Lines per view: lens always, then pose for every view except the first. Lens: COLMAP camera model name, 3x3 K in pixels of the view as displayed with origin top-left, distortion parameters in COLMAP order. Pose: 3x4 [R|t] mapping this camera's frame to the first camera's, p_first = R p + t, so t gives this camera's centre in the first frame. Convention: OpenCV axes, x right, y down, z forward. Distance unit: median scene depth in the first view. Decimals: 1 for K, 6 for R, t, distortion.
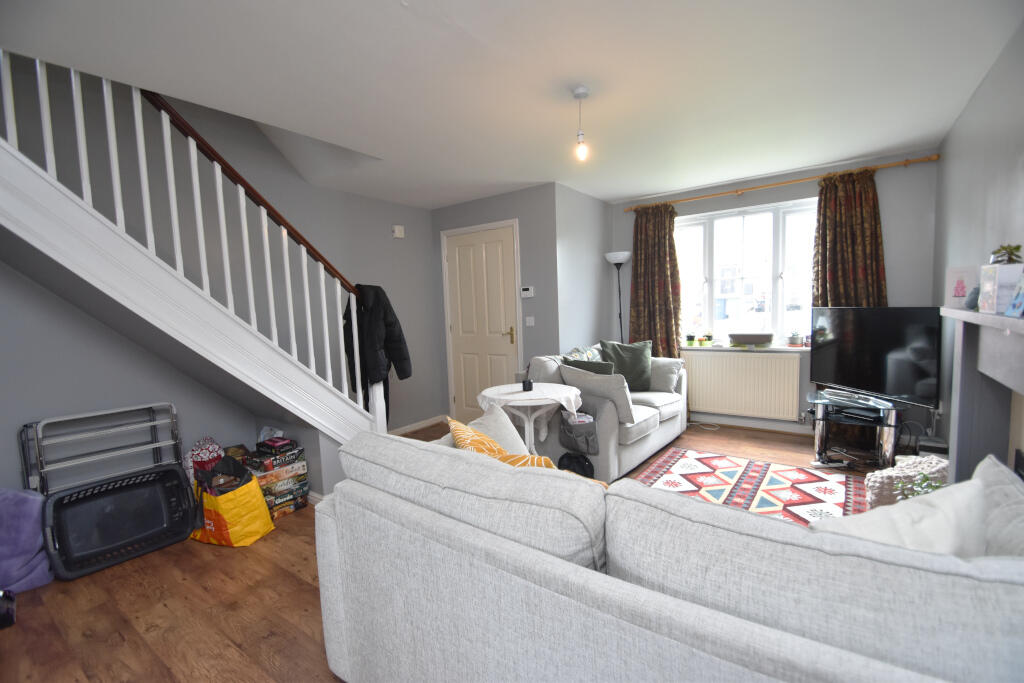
lens RADIAL K [[456.8, 0, 511.4], [0, 456.8, 342.5], [0, 0, 1]] dist [-0.002679, -0.000927]
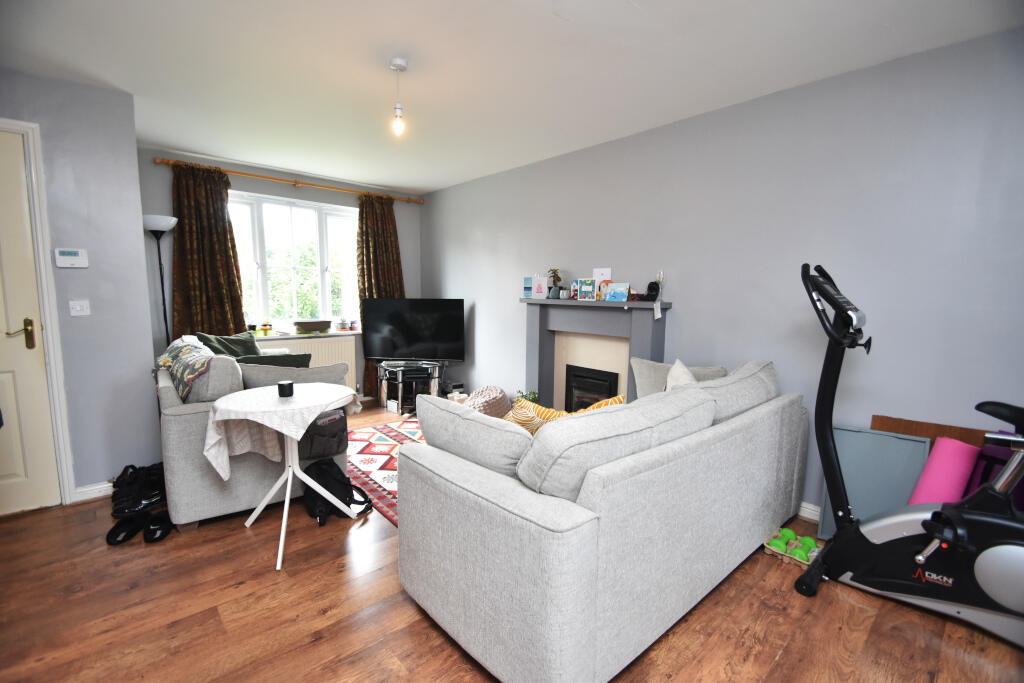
lens RADIAL K [[456.8, 0, 512.5], [0, 456.8, 348.7], [0, 0, 1]] dist [-0.002679, -0.000927]
pose [[0.187021, -0.079926, 0.979099, -0.453489], [0.053691, 0.996027, 0.071052, -0.005697], [-0.980888, 0.039280, 0.190569, 0.345613]]
